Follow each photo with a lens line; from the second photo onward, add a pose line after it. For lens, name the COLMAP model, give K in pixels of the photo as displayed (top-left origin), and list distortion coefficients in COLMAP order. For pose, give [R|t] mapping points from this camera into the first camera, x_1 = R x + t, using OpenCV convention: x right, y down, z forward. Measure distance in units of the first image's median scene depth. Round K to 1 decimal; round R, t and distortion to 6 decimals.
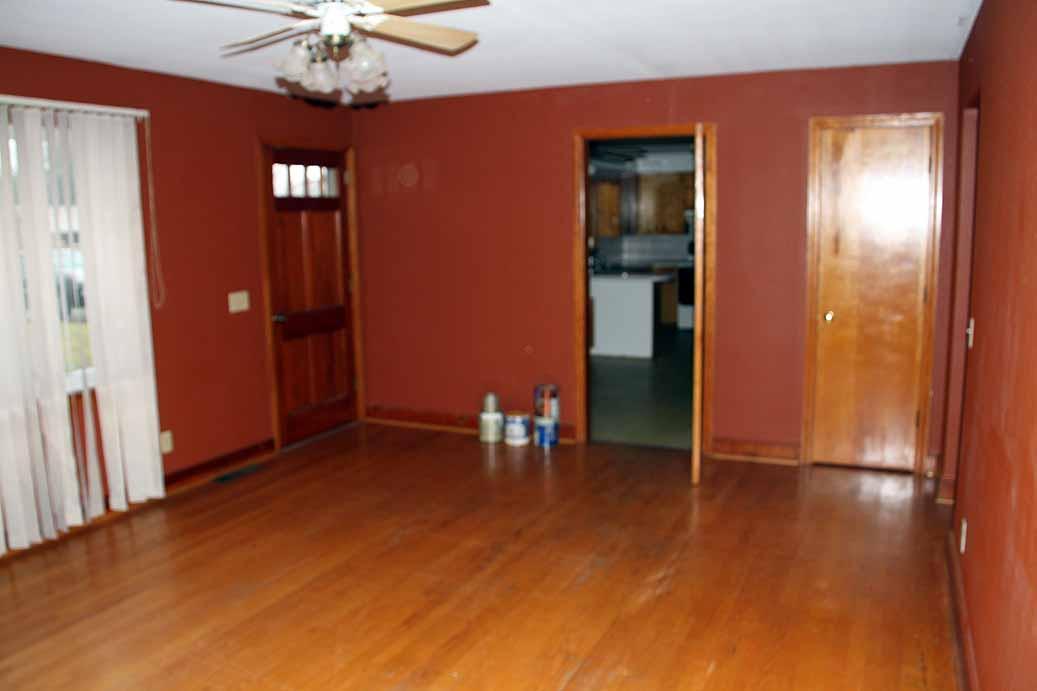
lens RADIAL K [[852.7, 0, 514.0], [0, 852.7, 359.3], [0, 0, 1]] dist [-0.163594, 0.112986]
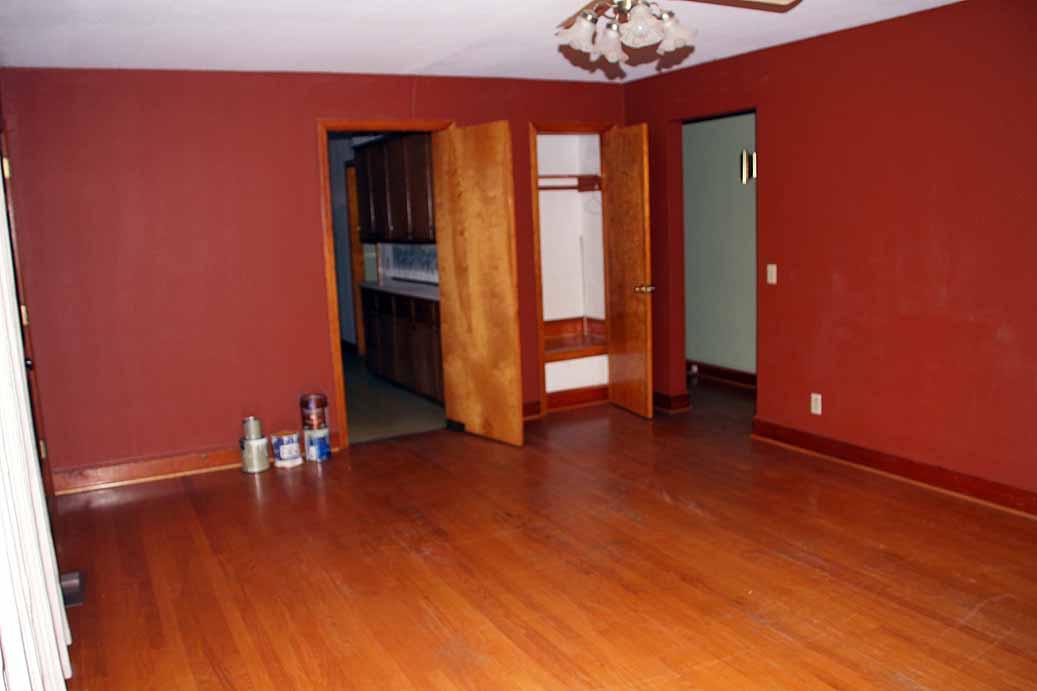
lens RADIAL K [[852.7, 0, 514.0], [0, 852.7, 359.3], [0, 0, 1]] dist [-0.163594, 0.112986]
pose [[0.602011, -0.148891, 0.784484, -0.755796], [0.159693, 0.985063, 0.064412, -0.045257], [-0.782356, 0.086500, 0.616795, 0.343588]]
